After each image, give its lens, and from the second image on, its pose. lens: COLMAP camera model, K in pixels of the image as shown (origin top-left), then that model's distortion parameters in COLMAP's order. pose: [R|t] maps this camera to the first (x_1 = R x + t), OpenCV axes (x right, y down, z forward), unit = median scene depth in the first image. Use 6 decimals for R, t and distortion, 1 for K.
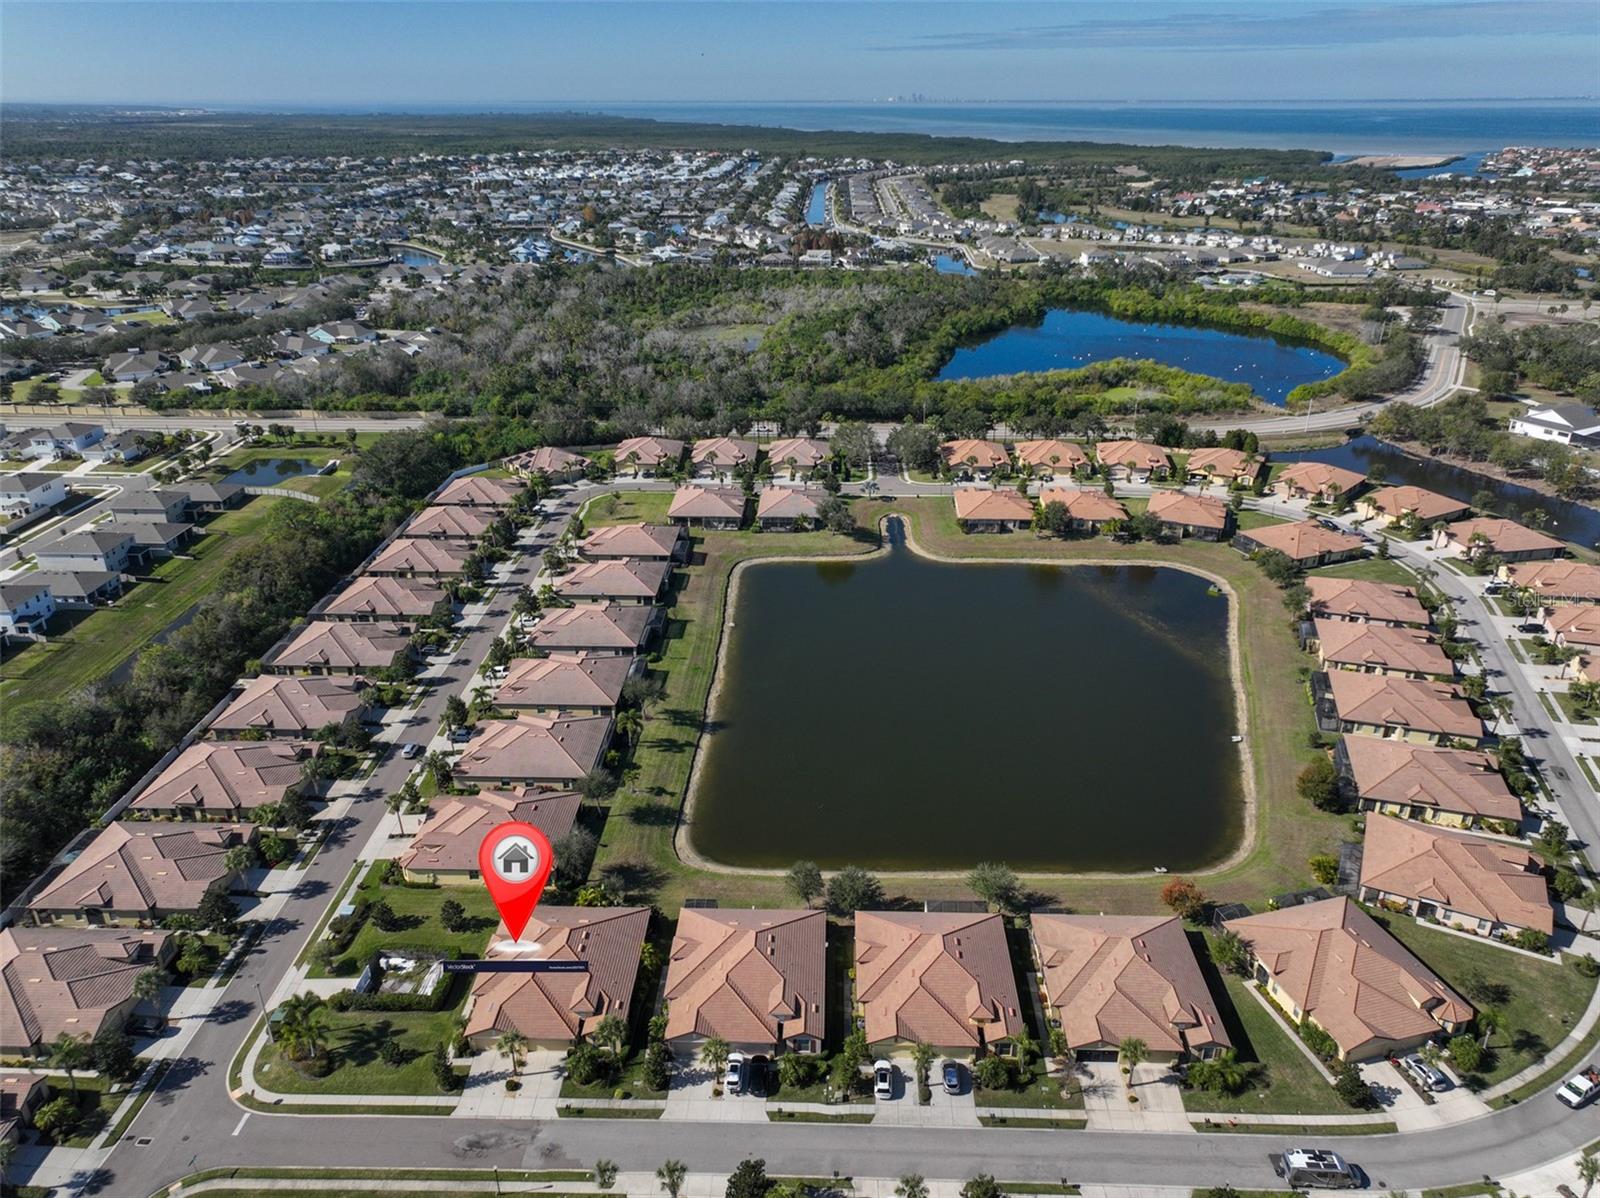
lens RADIAL K [[1113.2, 0, 805.2], [0, 1113.2, 598.7], [0, 0, 1]] dist [-0.001729, 0.015720]
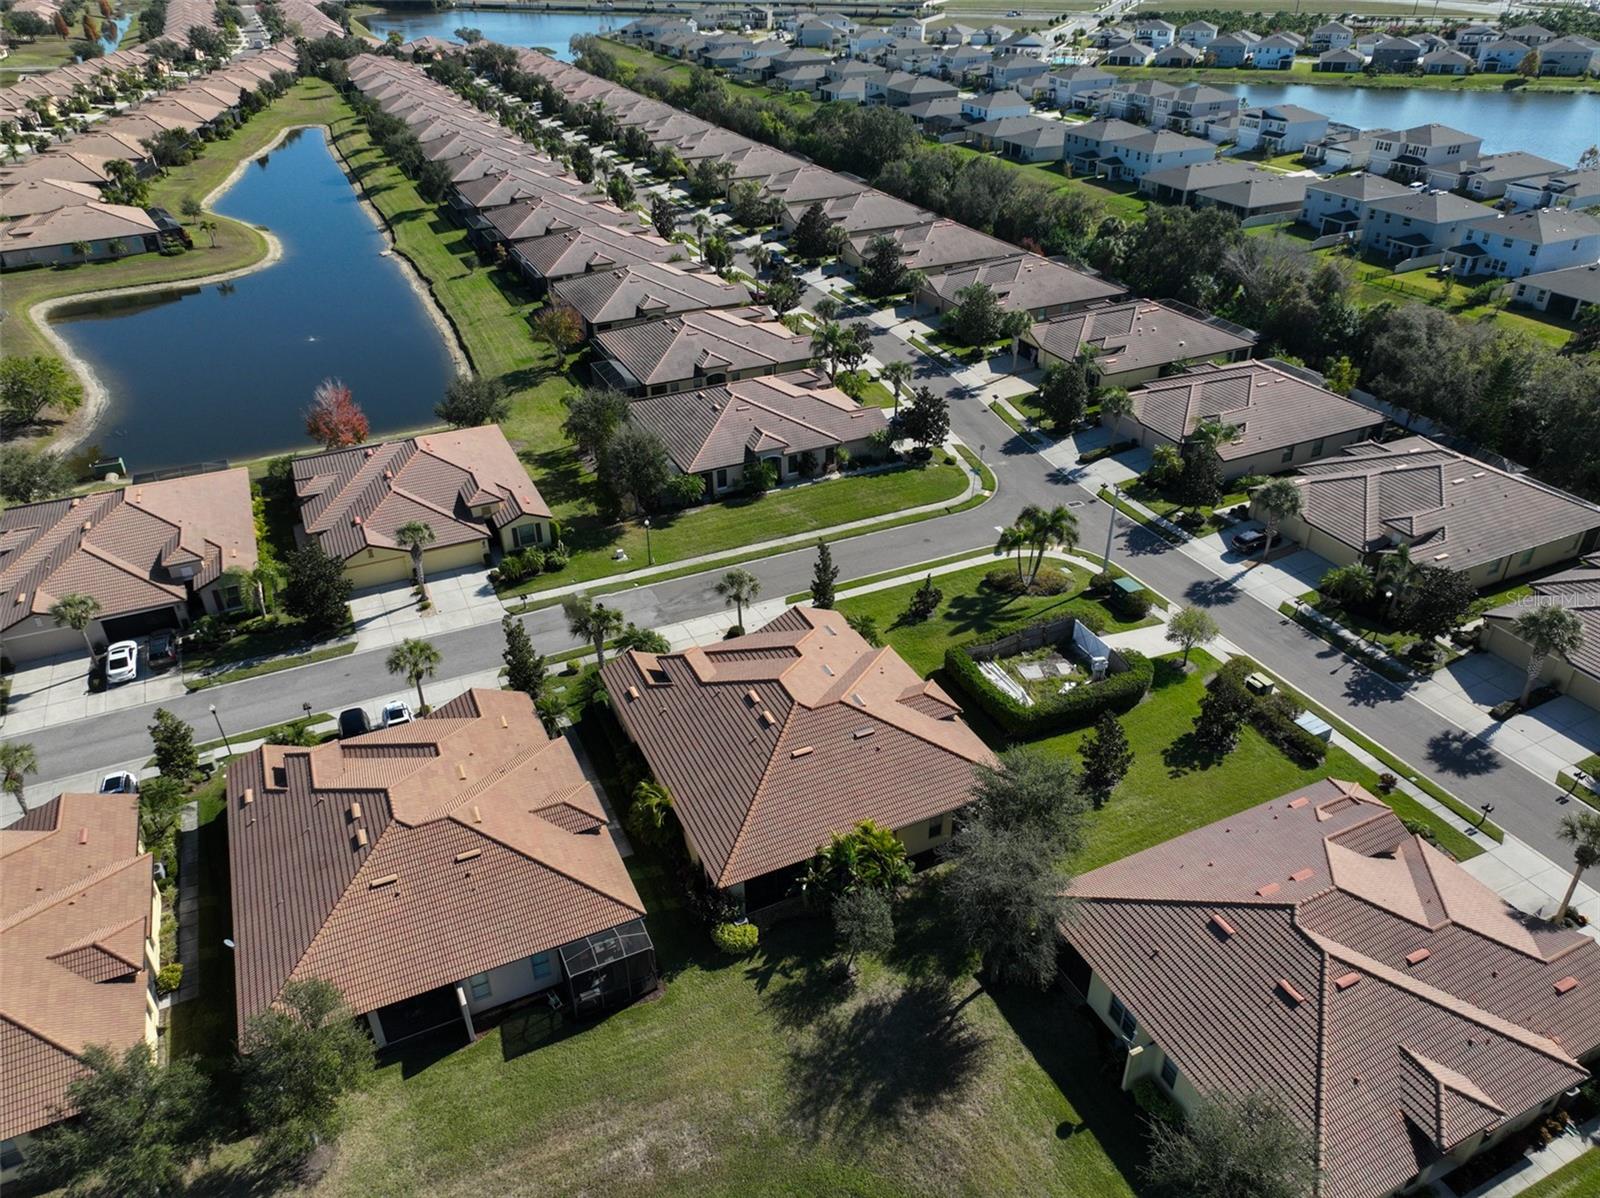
lens RADIAL K [[1113.2, 0, 805.2], [0, 1113.2, 598.7], [0, 0, 1]] dist [-0.001729, 0.015720]
pose [[-0.892547, 0.242169, -0.380412, -0.024649], [-0.178872, 0.584252, 0.791615, -0.062358], [0.413961, 0.774599, -0.478155, 0.684931]]
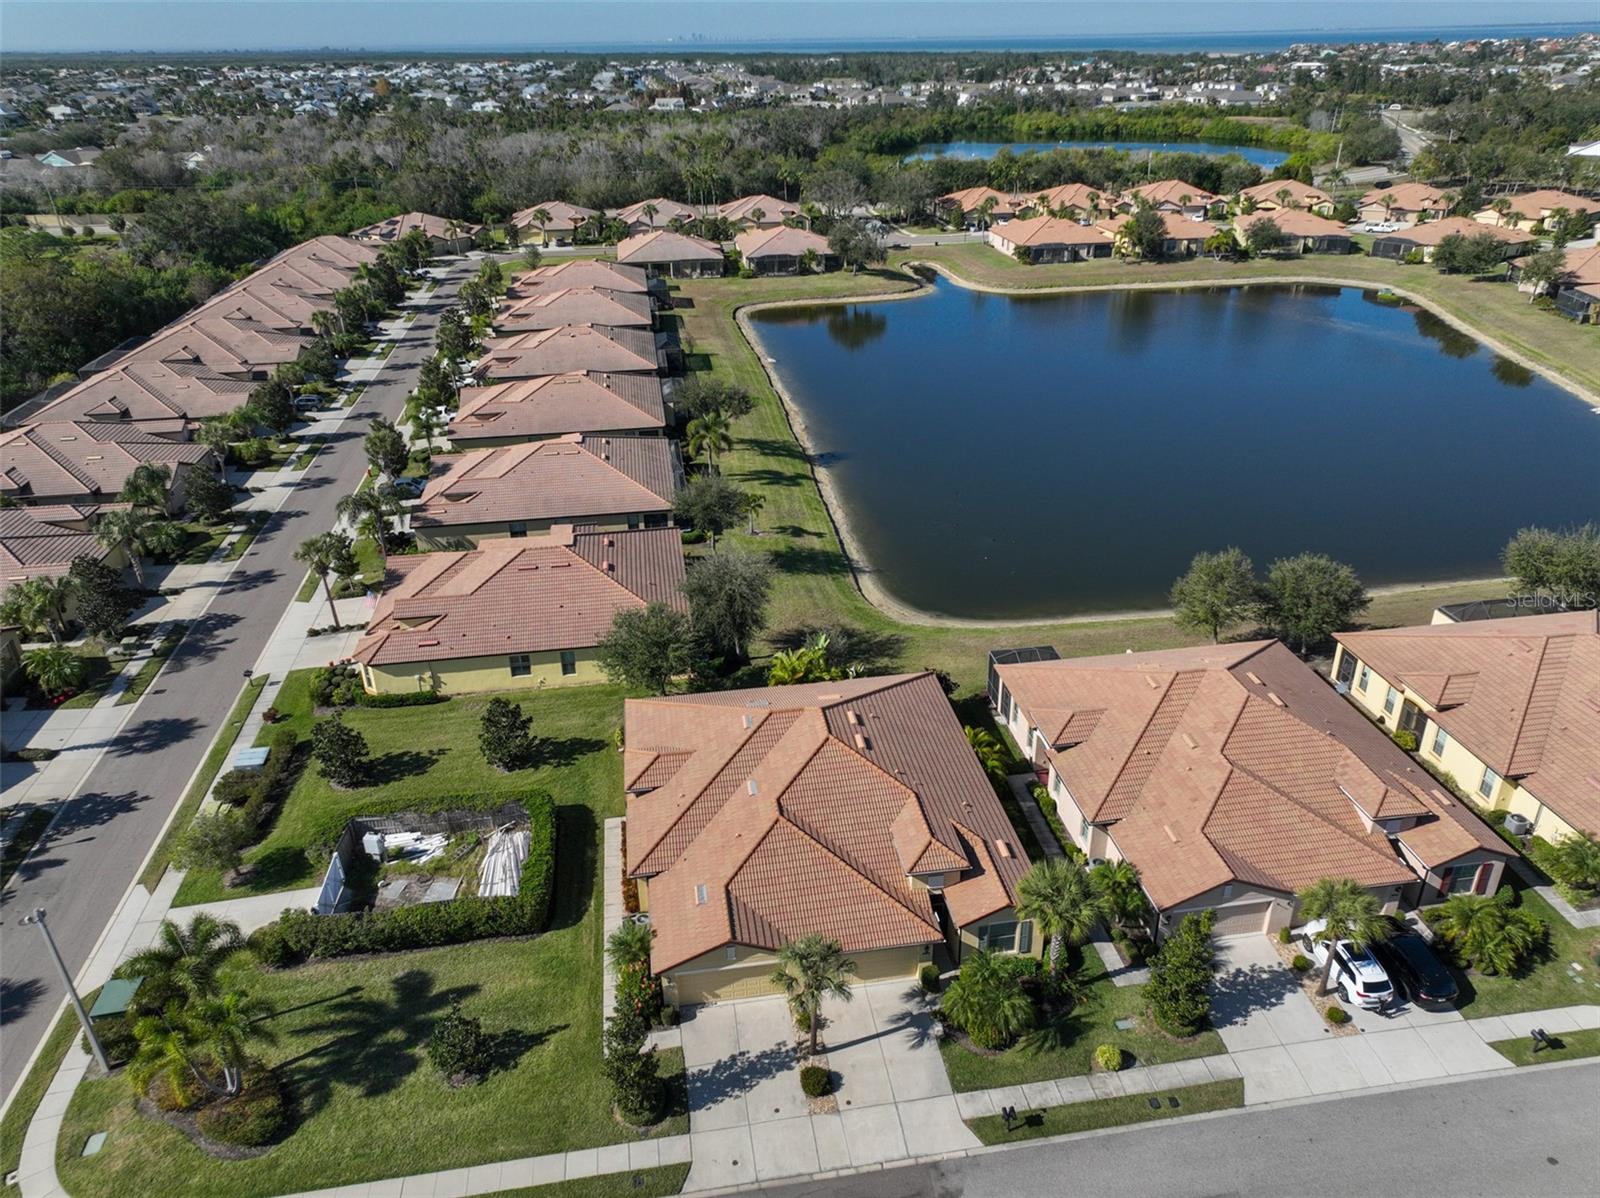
lens RADIAL K [[1113.2, 0, 805.2], [0, 1113.2, 598.7], [0, 0, 1]] dist [-0.001729, 0.015720]
pose [[0.983847, -0.092518, 0.153247, -0.159765], [0.086041, 0.995116, 0.048386, 0.133483], [-0.156975, -0.034419, 0.987003, 0.330291]]
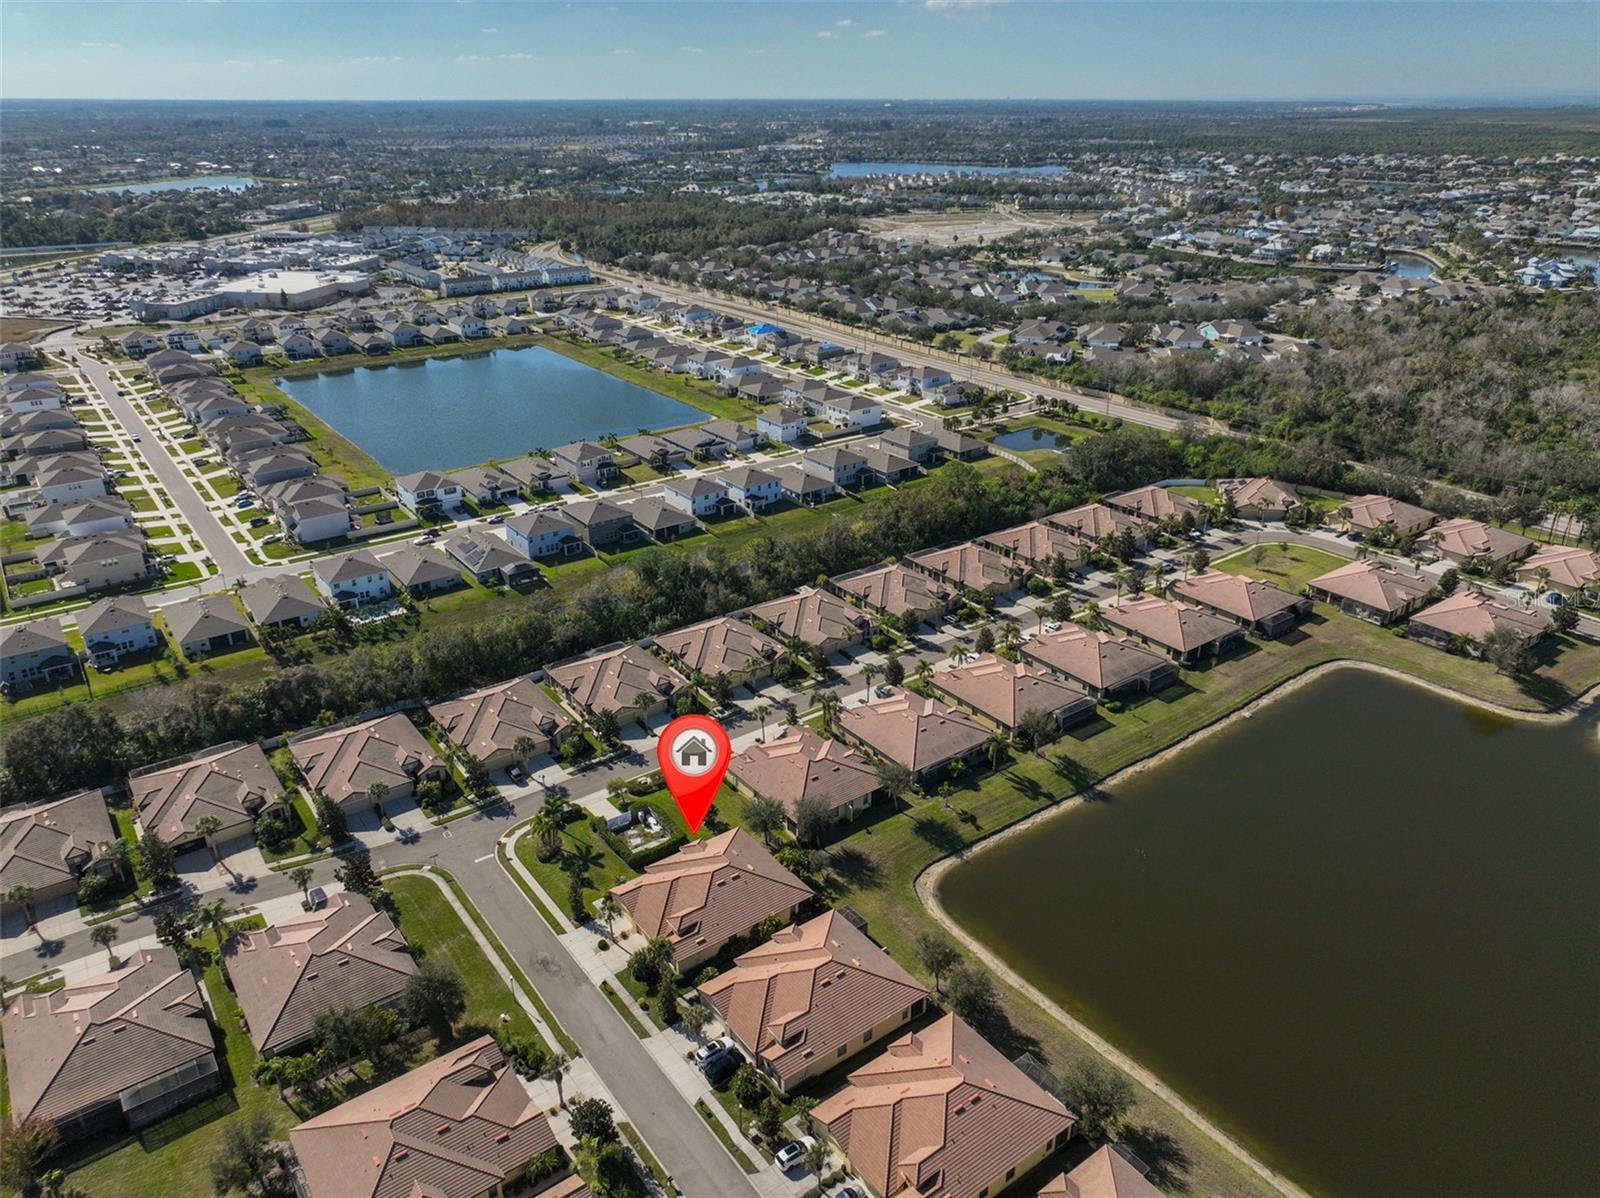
lens RADIAL K [[1113.2, 0, 805.2], [0, 1113.2, 598.7], [0, 0, 1]] dist [-0.001729, 0.015720]
pose [[0.615220, 0.320605, -0.720220, 0.312237], [-0.317713, 0.936929, 0.145679, -0.076925], [0.721500, 0.139199, 0.678278, 0.155145]]
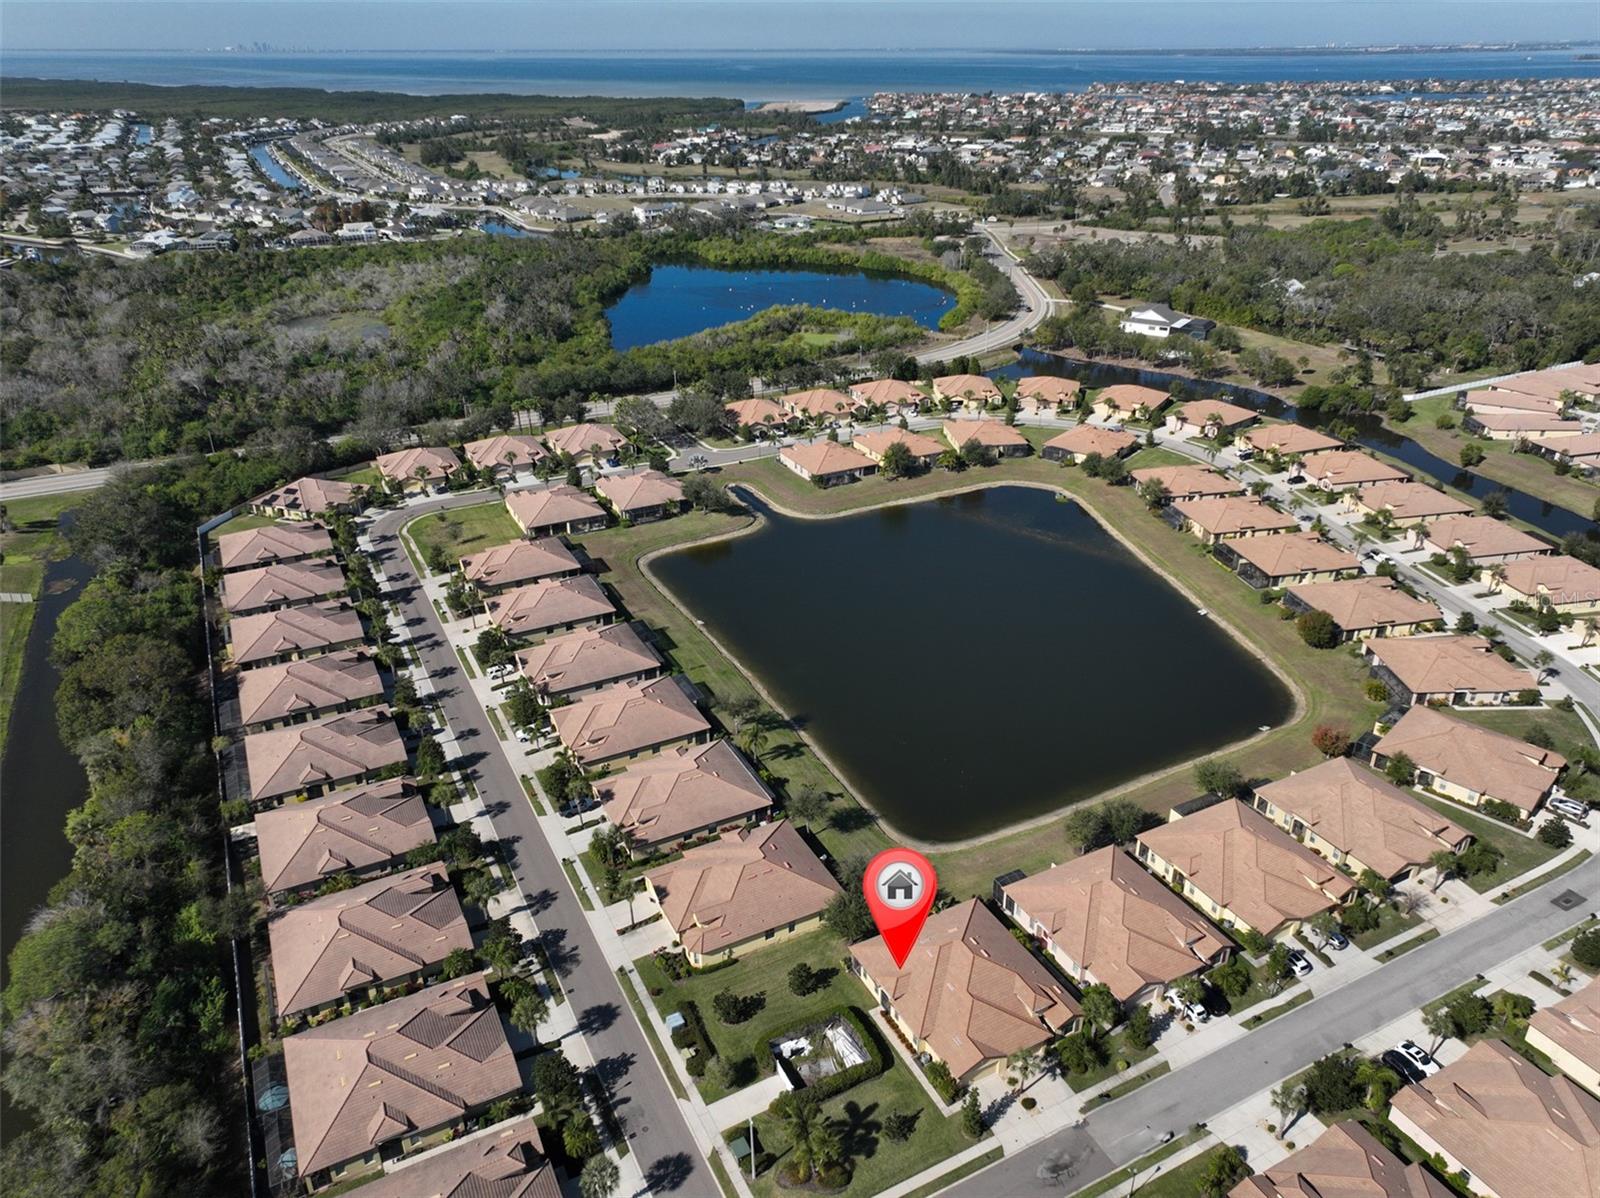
lens RADIAL K [[1113.2, 0, 805.2], [0, 1113.2, 598.7], [0, 0, 1]] dist [-0.001729, 0.015720]
pose [[0.874078, -0.218358, 0.433945, -0.390820], [0.202202, 0.975760, 0.083707, -0.057159], [-0.441704, 0.014578, 0.897042, 0.109400]]
